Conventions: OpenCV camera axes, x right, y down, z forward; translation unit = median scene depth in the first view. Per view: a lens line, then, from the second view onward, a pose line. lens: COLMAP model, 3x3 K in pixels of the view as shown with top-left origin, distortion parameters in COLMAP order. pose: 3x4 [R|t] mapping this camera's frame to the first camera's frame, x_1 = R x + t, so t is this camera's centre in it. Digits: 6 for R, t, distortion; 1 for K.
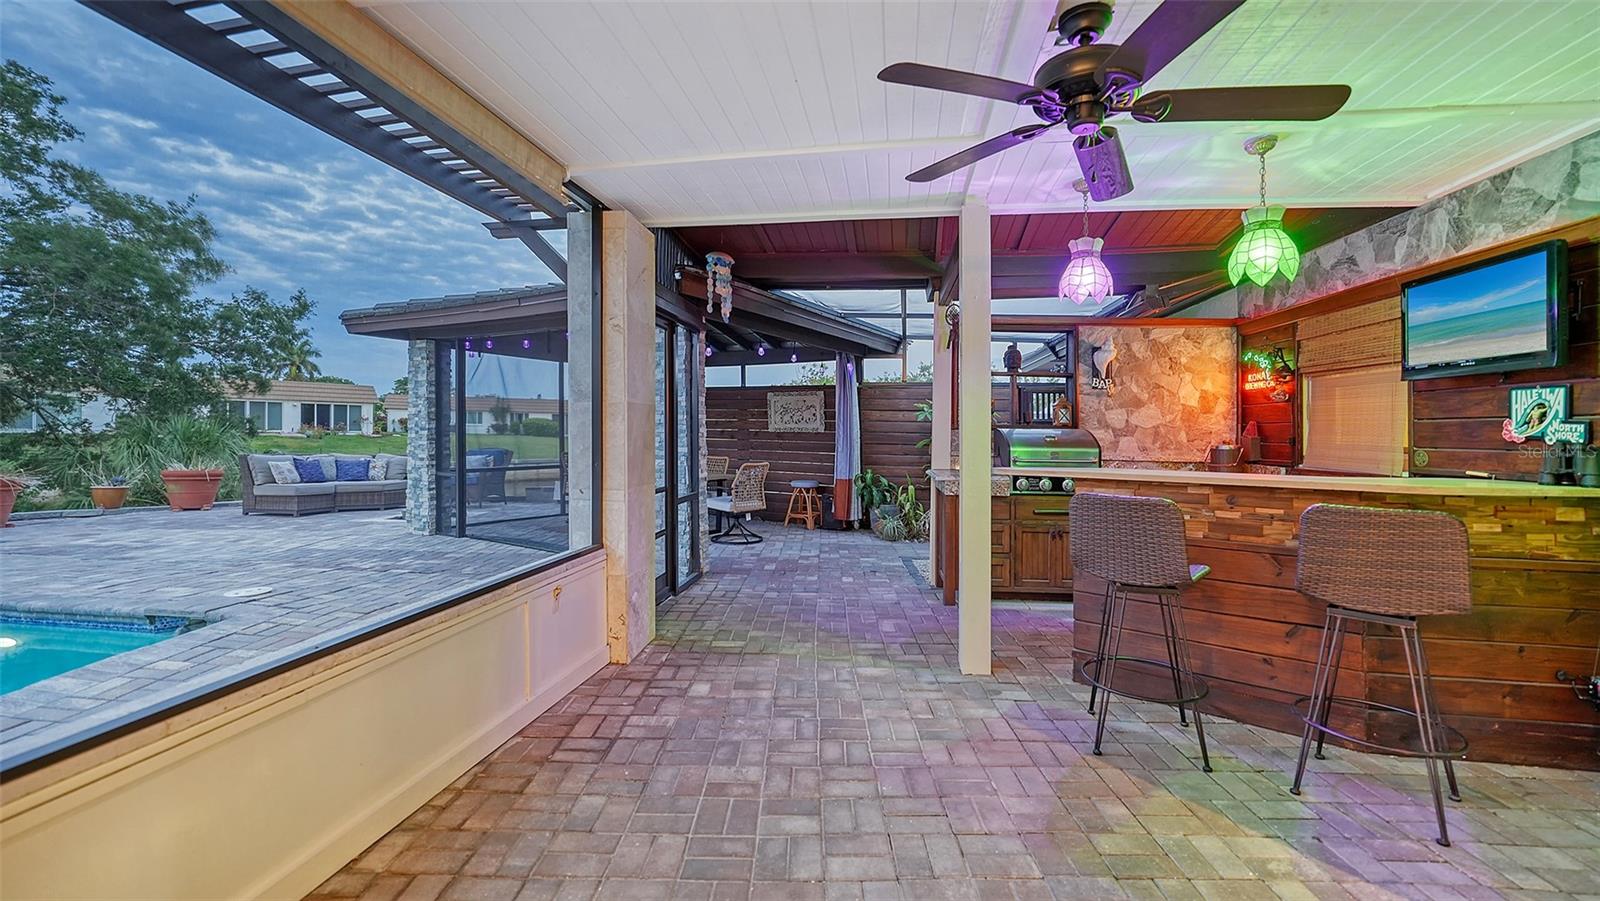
lens RADIAL K [[650.6, 0, 818.3], [0, 650.6, 430.5], [0, 0, 1]] dist [-0.007909, 0.000832]
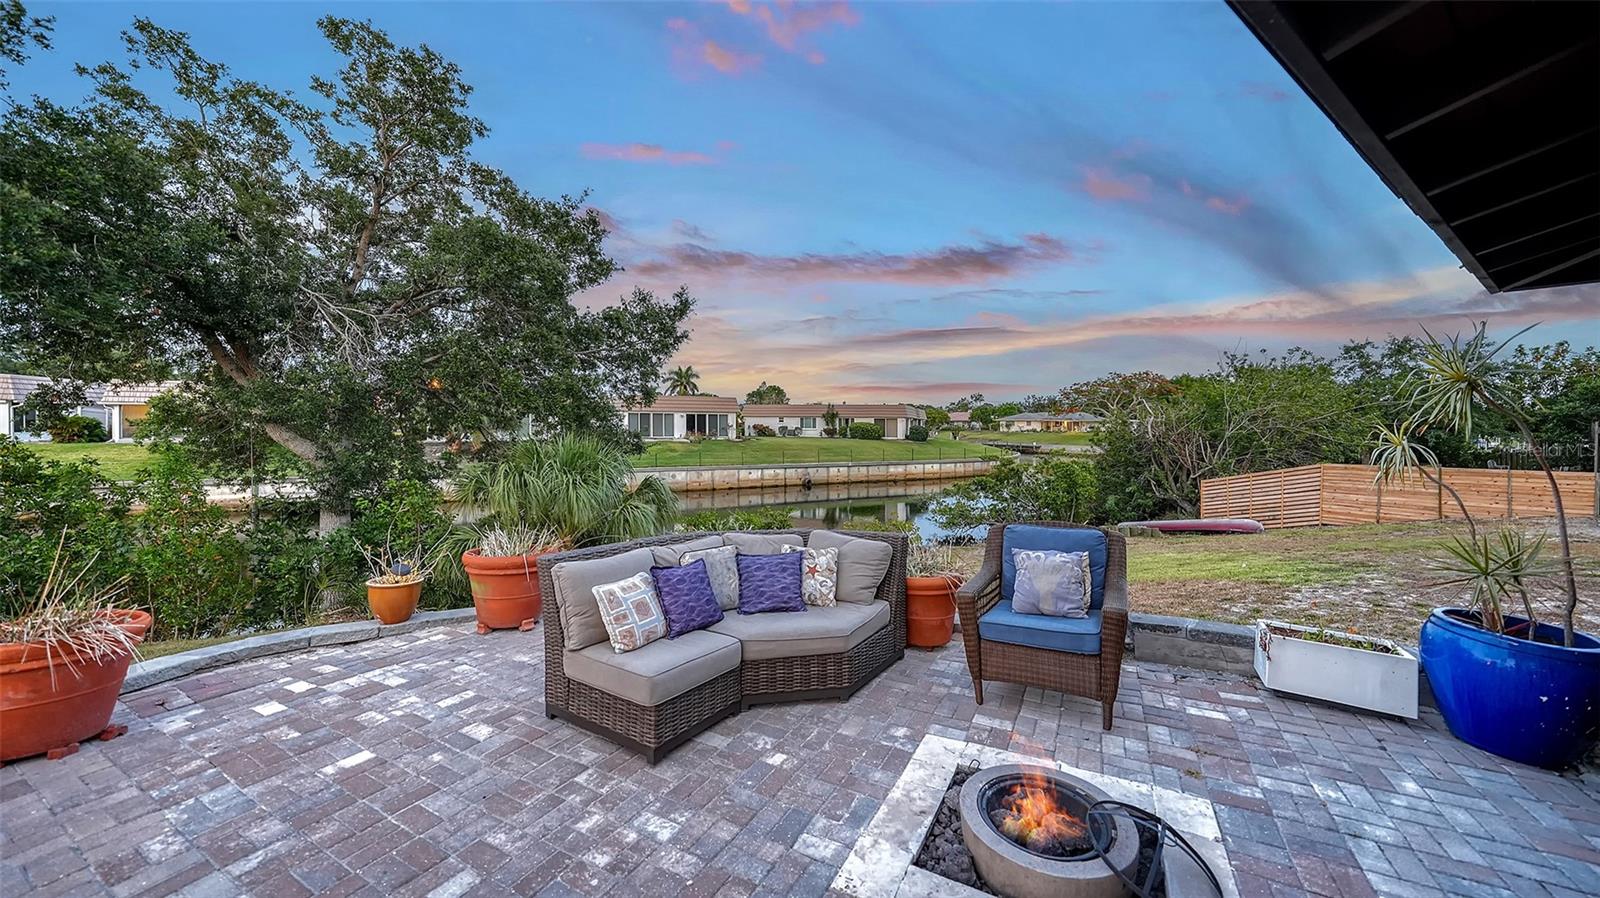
lens RADIAL K [[566.5, 0, 801.7], [0, 566.5, 420.7], [0, 0, 1]] dist [-0.017312, 0.000230]
pose [[0.889037, -0.017365, -0.457507, -0.634530], [0.010149, 0.999782, -0.018225, -0.039638], [0.457724, 0.011560, 0.889019, 0.816492]]
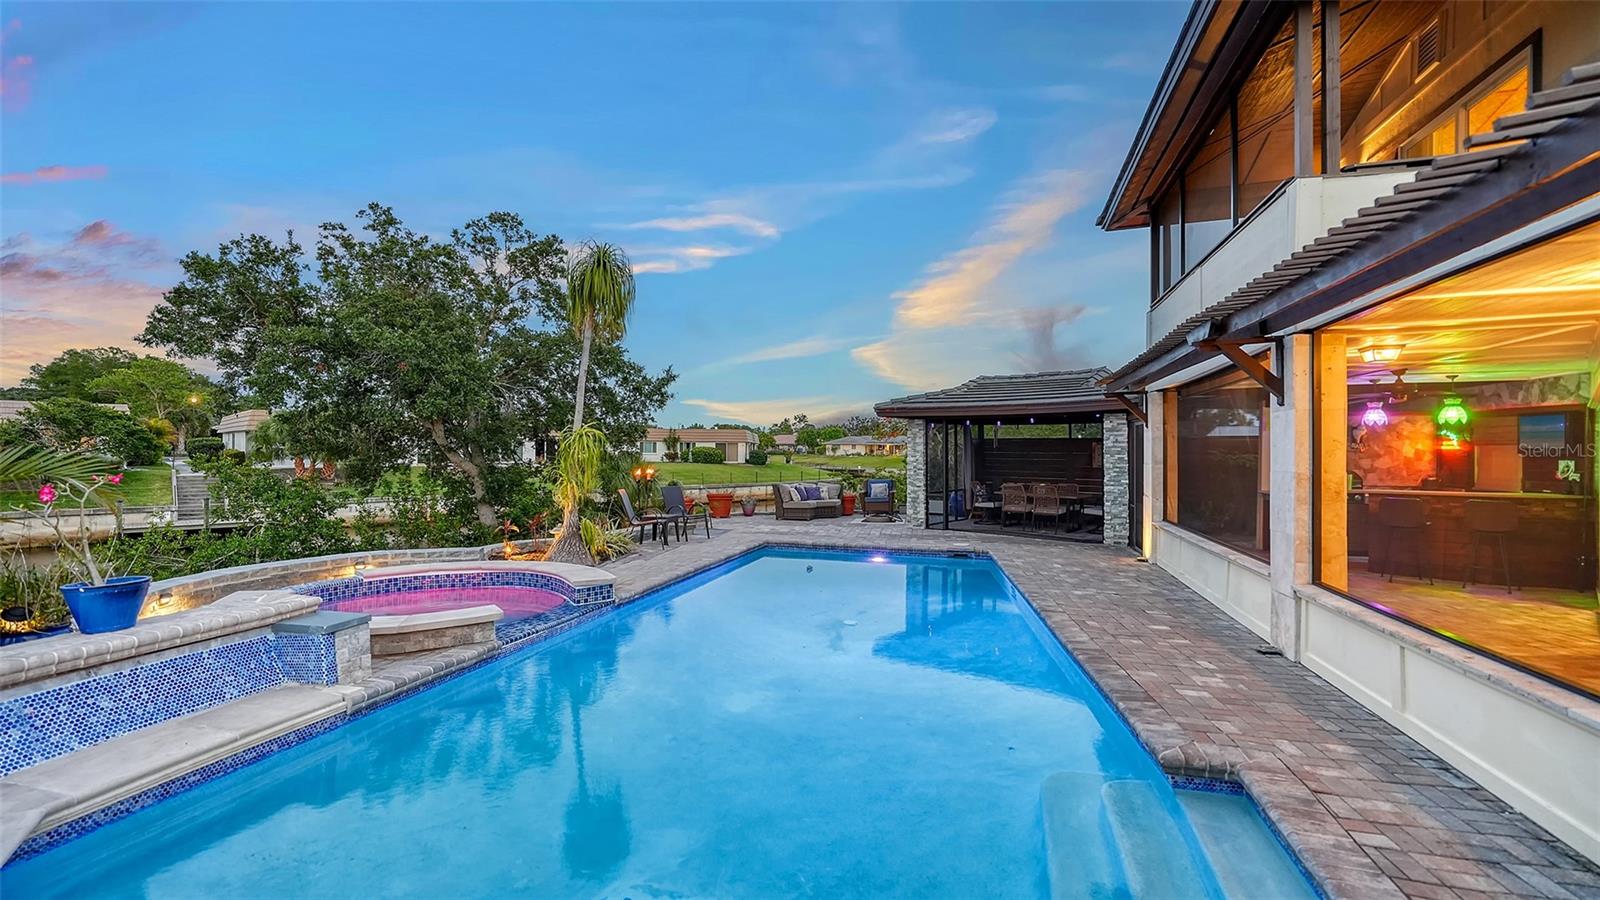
lens RADIAL K [[682.0, 0, 812.0], [0, 682.0, 468.6], [0, 0, 1]] dist [0.001414, 0.000388]
pose [[0.988693, -0.009099, -0.149677, -0.556355], [0.012723, 0.999648, 0.023272, -0.046629], [0.149413, -0.024913, 0.988461, -0.805627]]
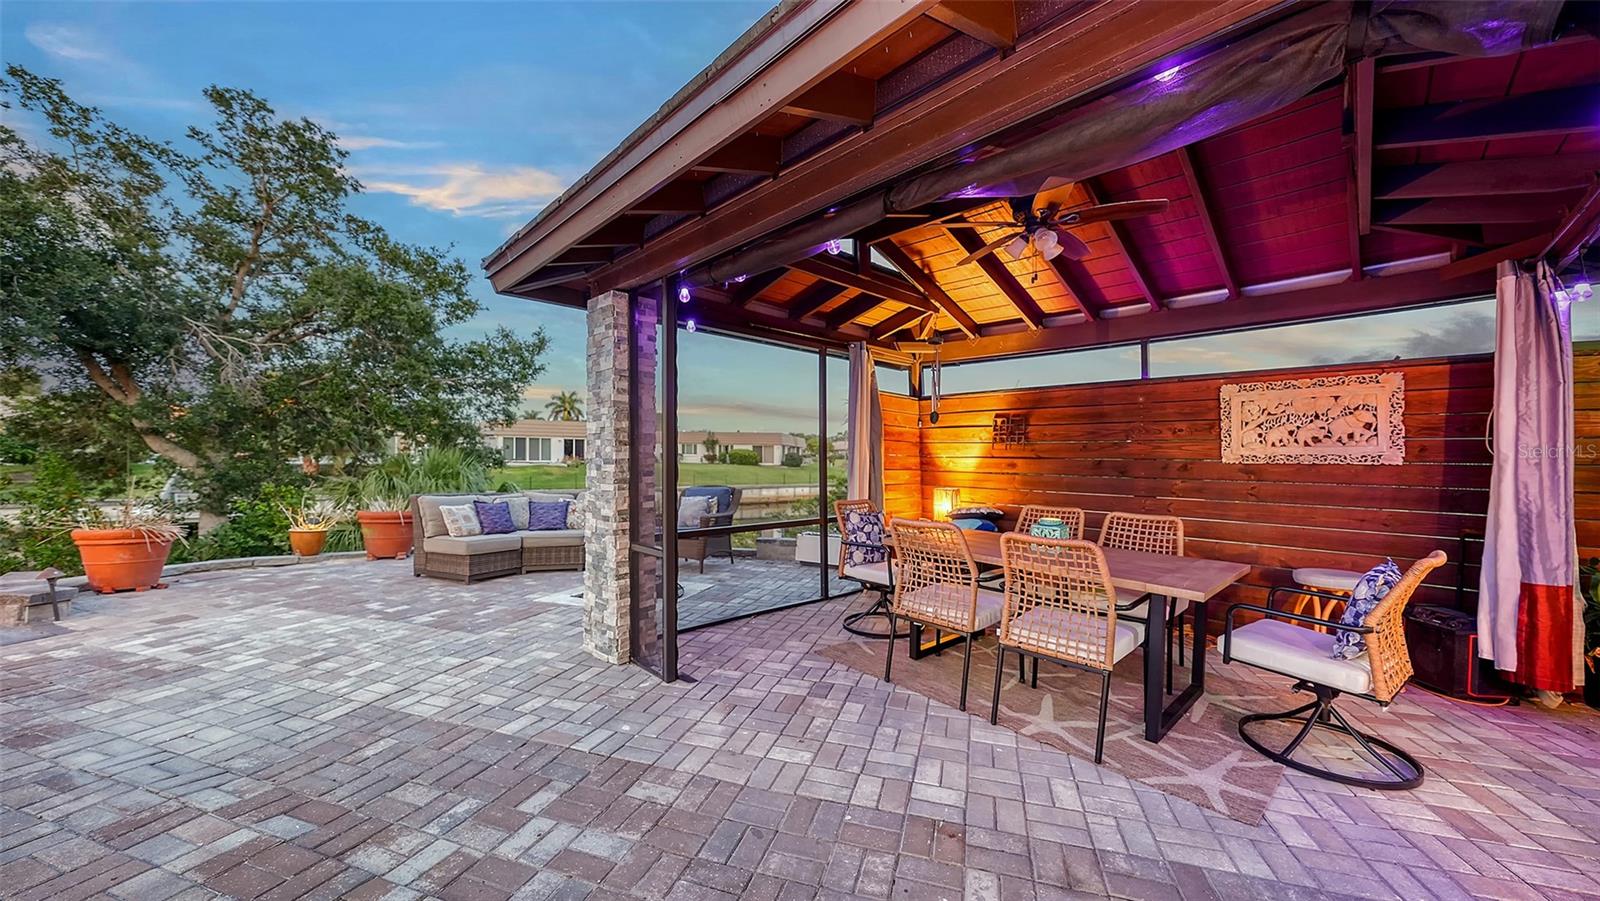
lens RADIAL K [[566.7, 0, 800.0], [0, 566.7, 450.5], [0, 0, 1]] dist [-0.026164, 0.003579]
pose [[0.956456, -0.008894, -0.291742, -0.290612], [0.004582, 0.999870, -0.015459, -0.002885], [0.291841, 0.013450, 0.956372, 0.540976]]
